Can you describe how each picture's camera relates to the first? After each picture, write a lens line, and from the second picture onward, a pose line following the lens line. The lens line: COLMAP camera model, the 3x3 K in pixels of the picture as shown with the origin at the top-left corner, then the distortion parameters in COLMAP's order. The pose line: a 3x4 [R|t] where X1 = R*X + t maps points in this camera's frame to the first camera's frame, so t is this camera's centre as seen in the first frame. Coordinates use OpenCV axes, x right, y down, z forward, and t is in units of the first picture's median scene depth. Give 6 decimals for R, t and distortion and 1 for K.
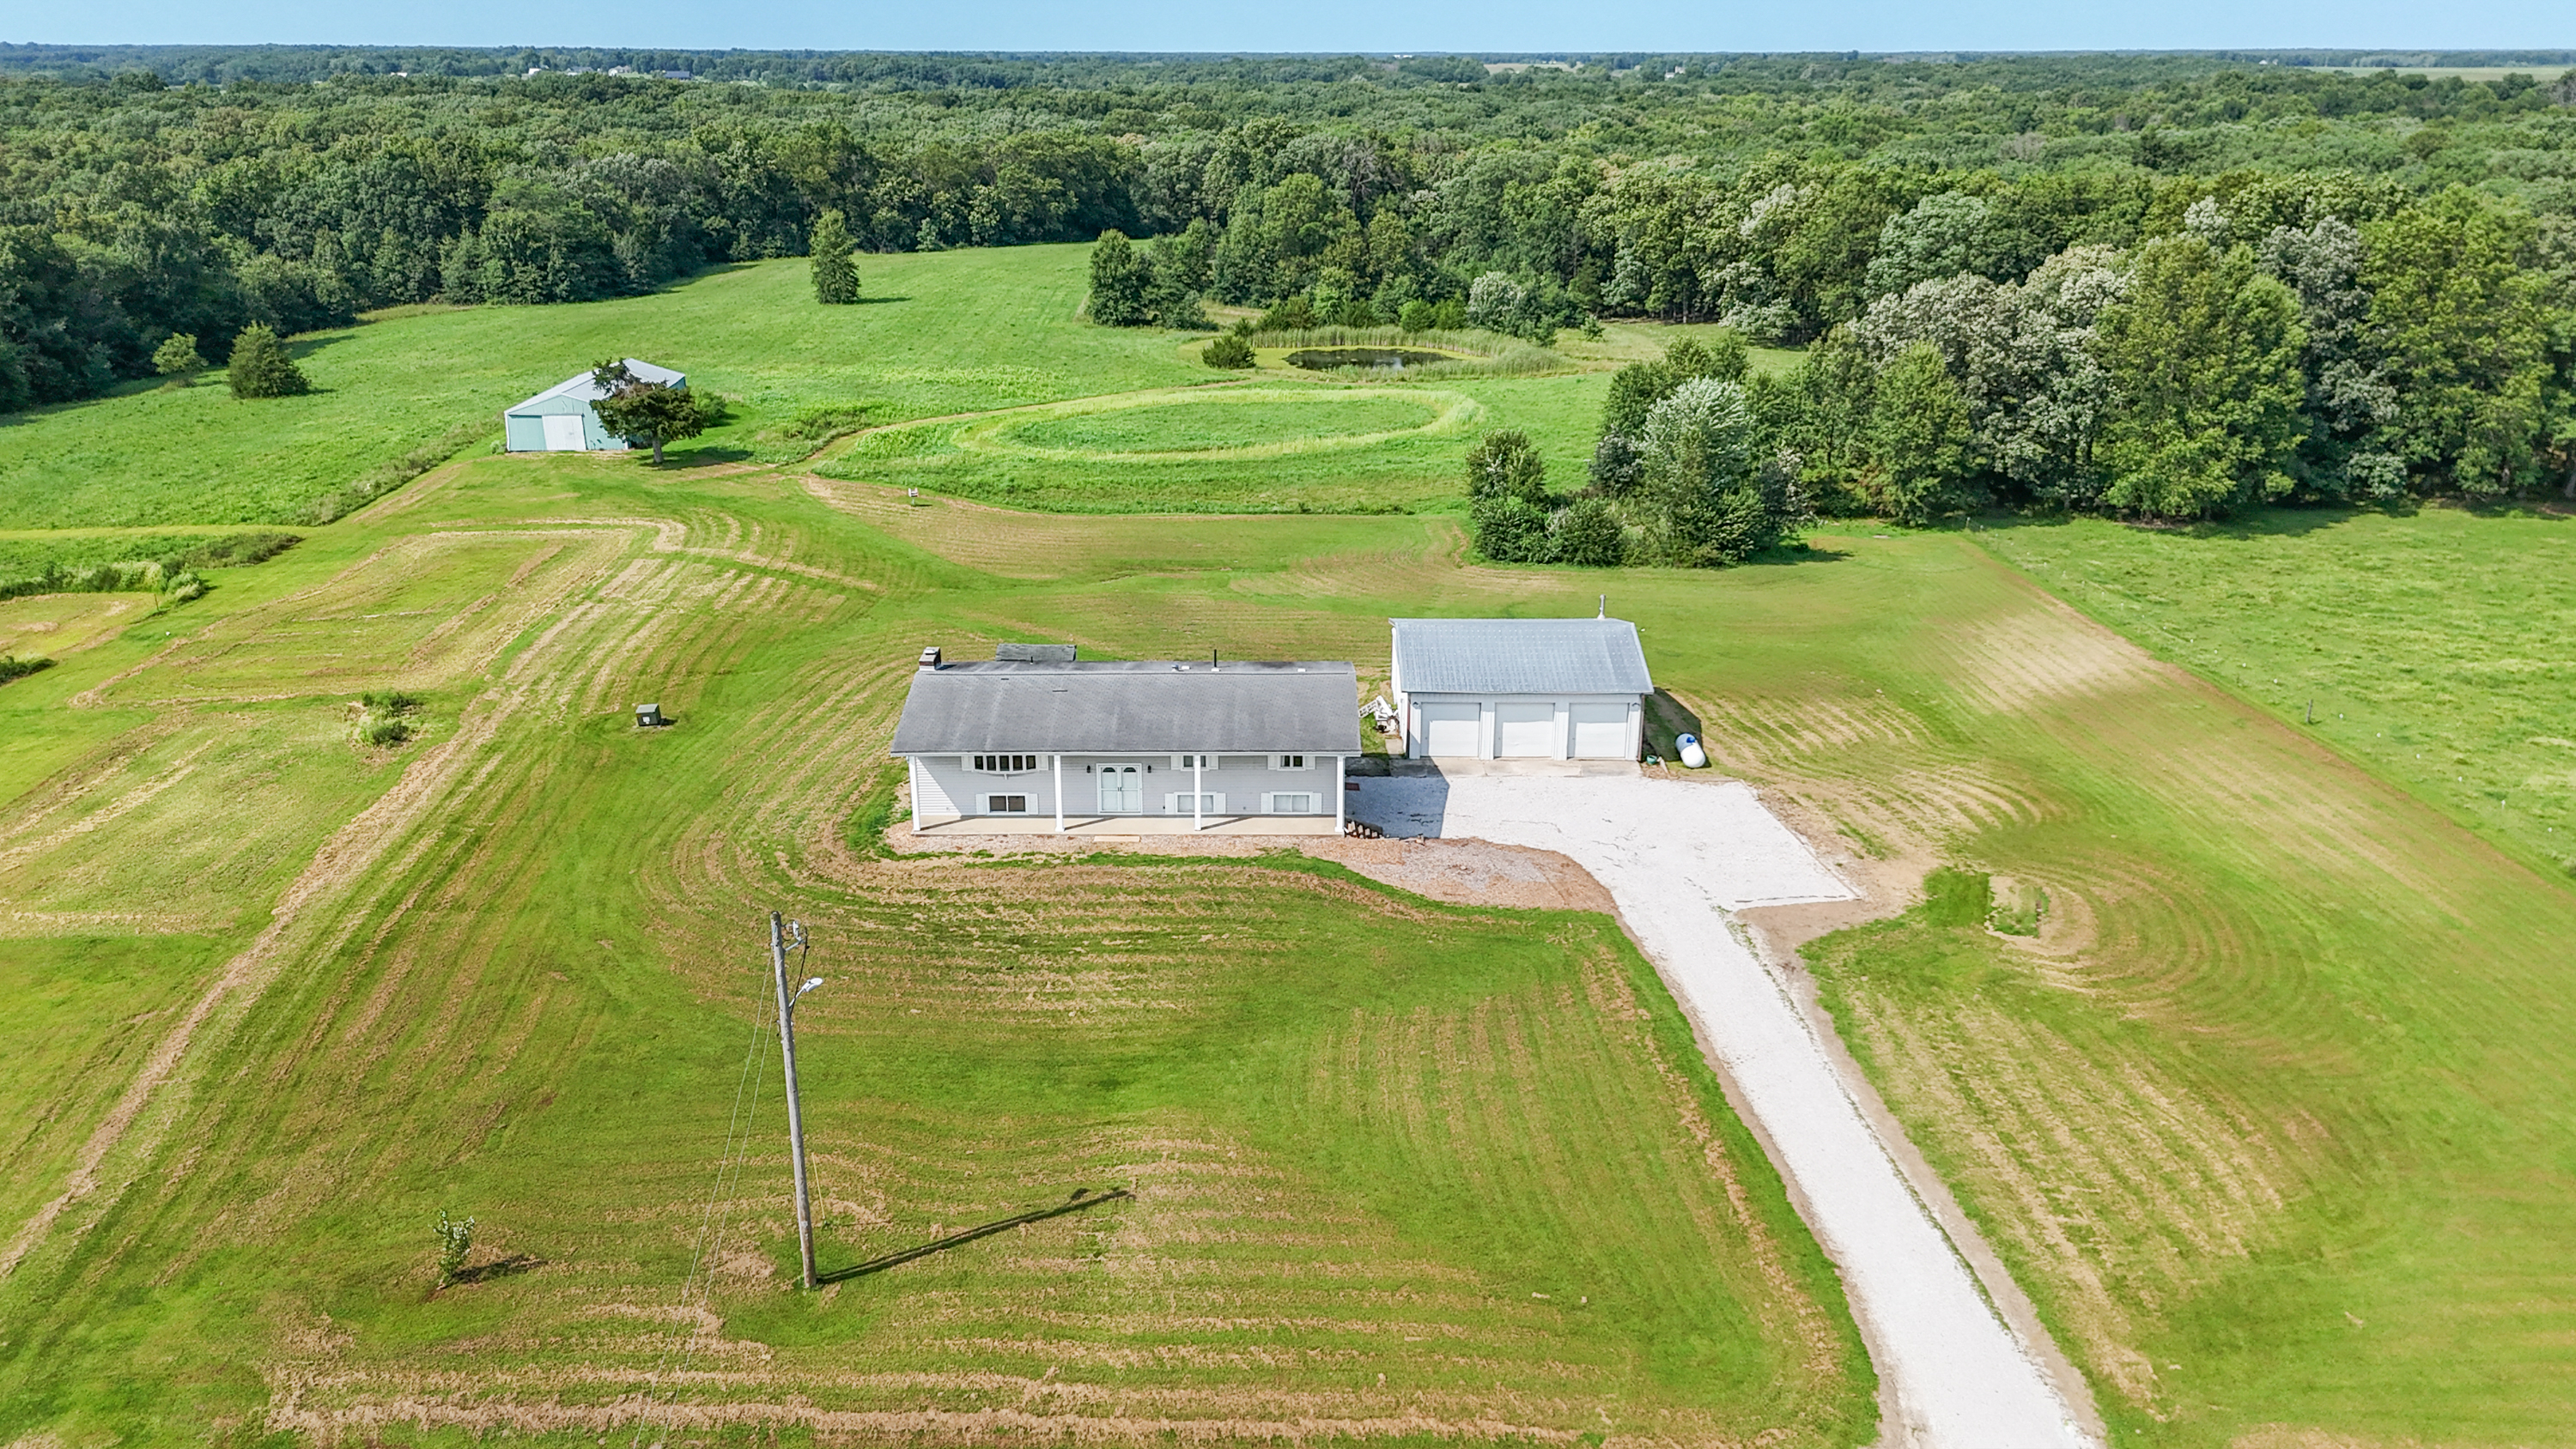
lens RADIAL K [[1907.4, 0, 1288.0], [0, 1907.4, 724.5], [0, 0, 1]] dist [0.068157, -0.061721]
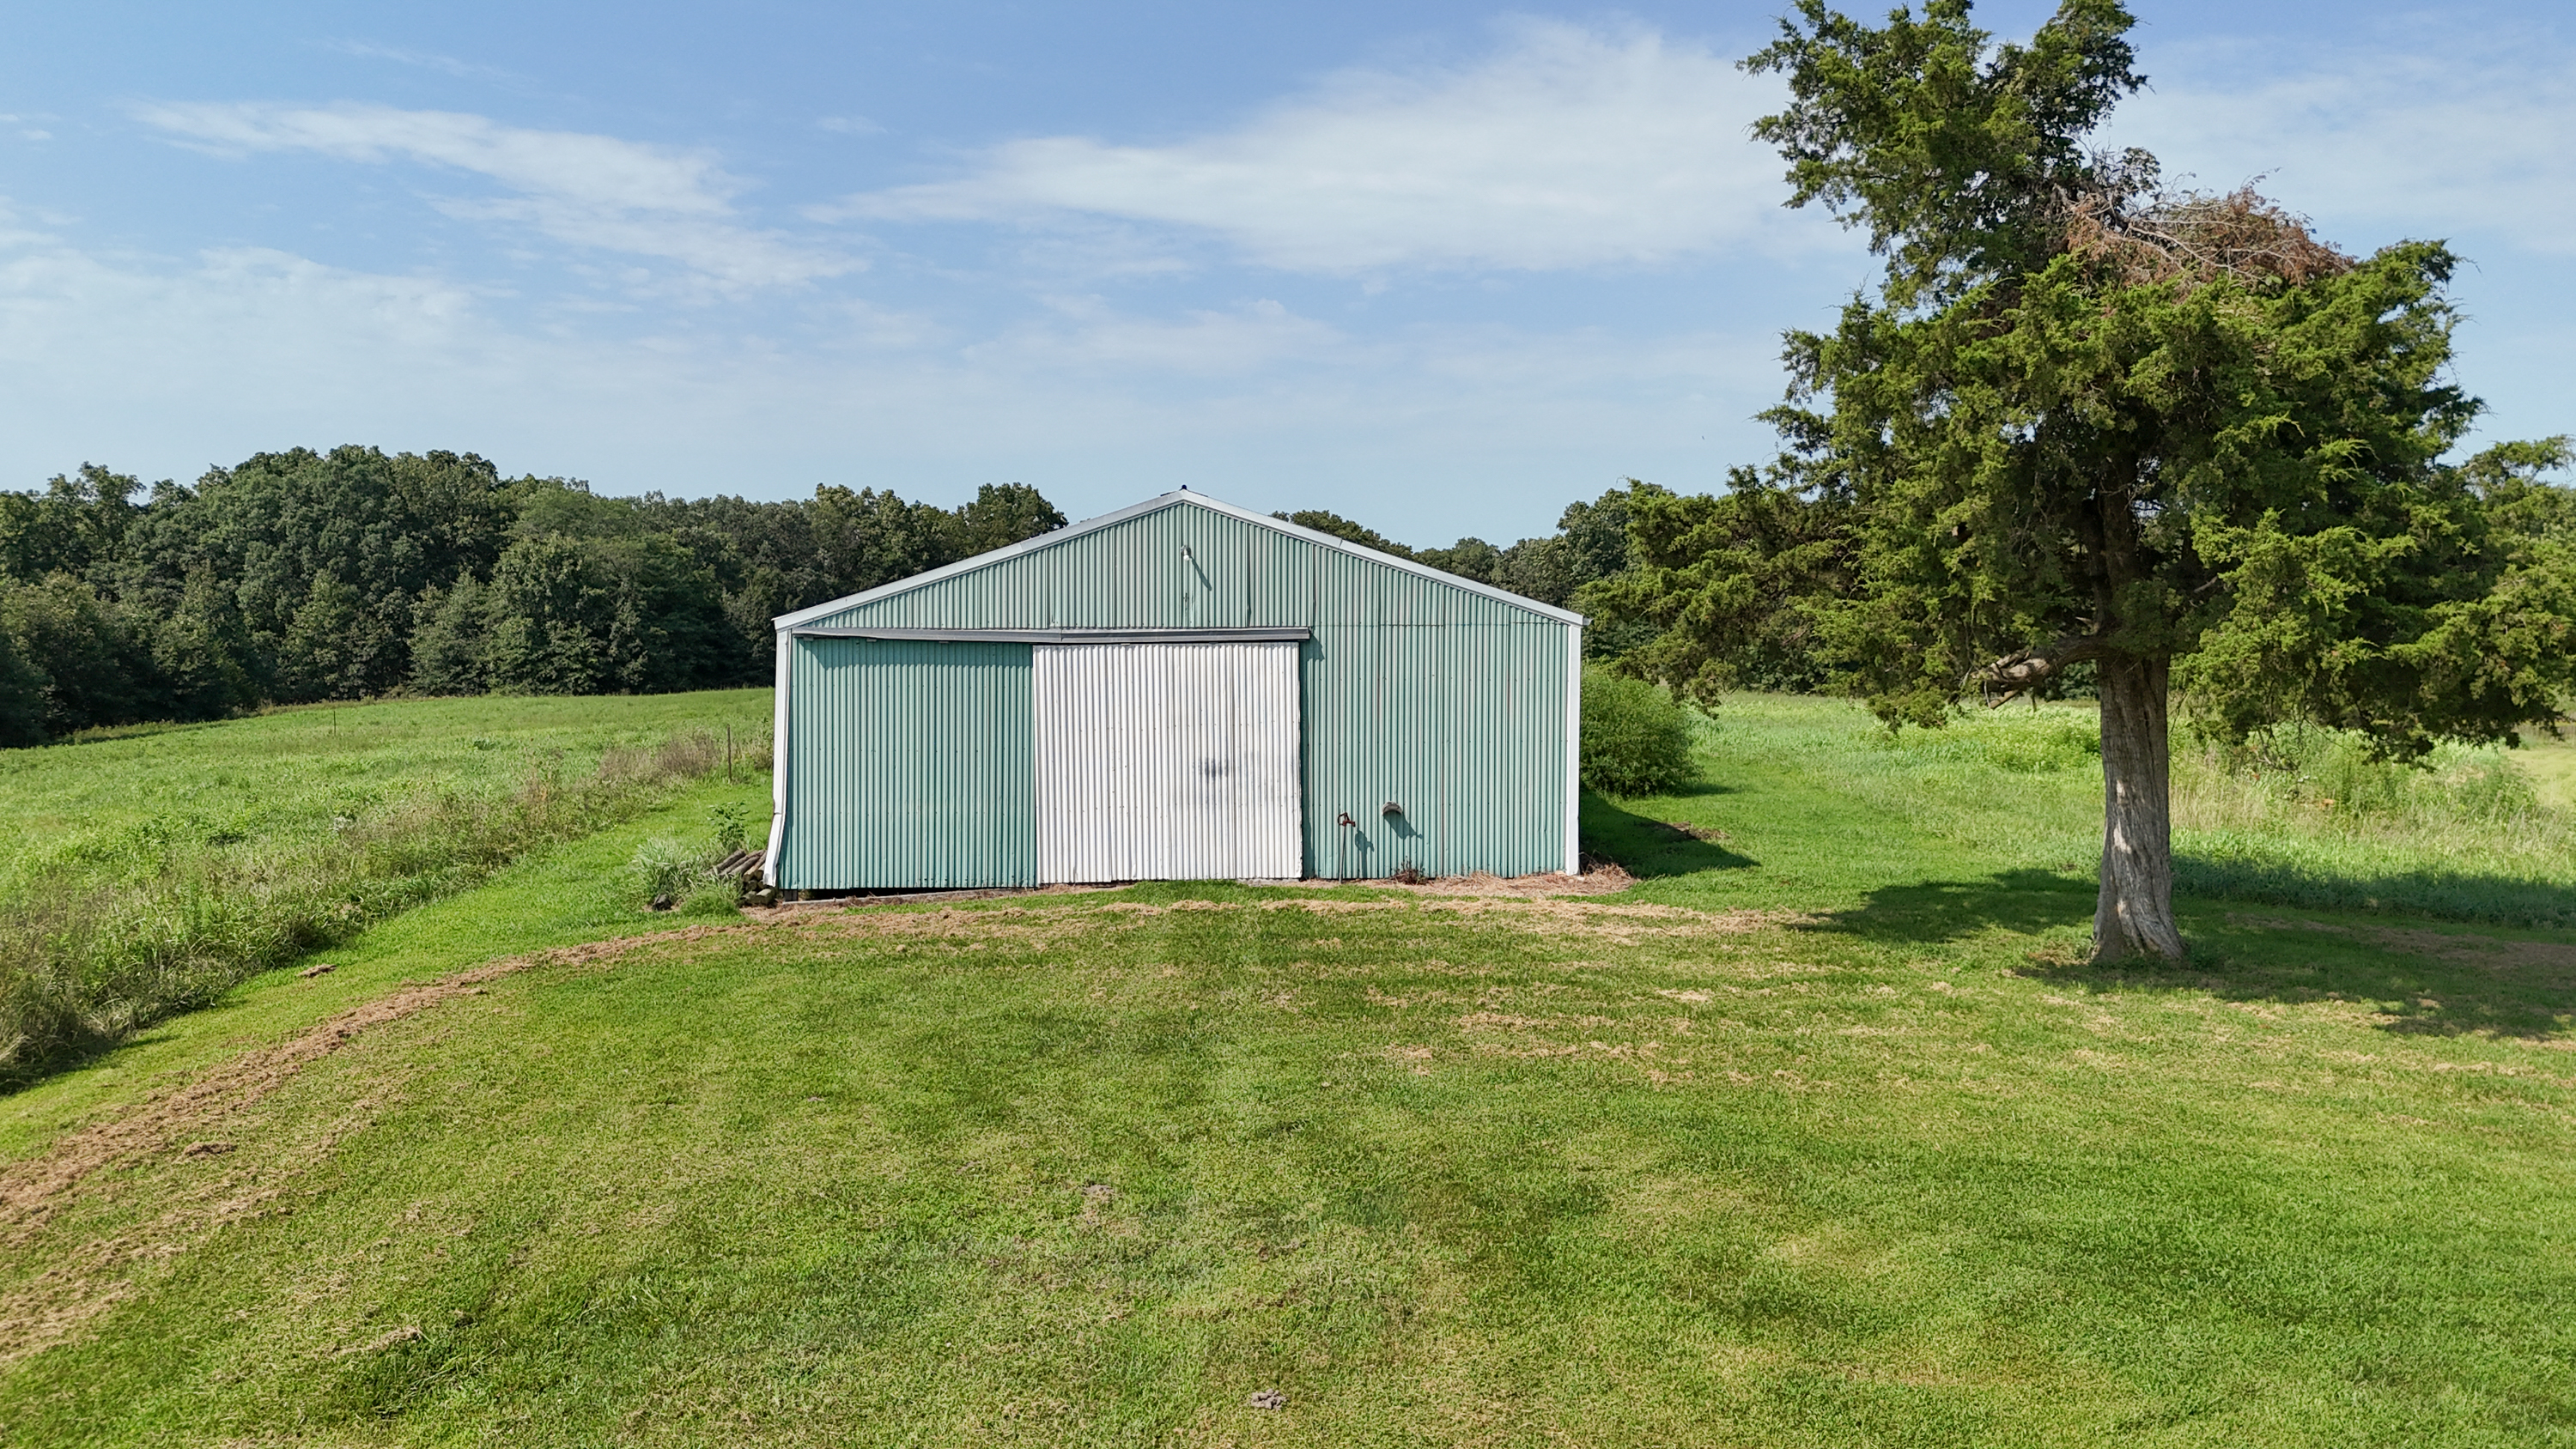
lens RADIAL K [[1902.2, 0, 1293.4], [0, 1902.2, 746.3], [0, 0, 1]] dist [0.065504, -0.076633]
pose [[0.999587, -0.000565, 0.028745, -0.443425], [0.007947, 0.966282, -0.257365, -0.138912], [-0.027630, 0.257487, 0.965887, 1.031057]]
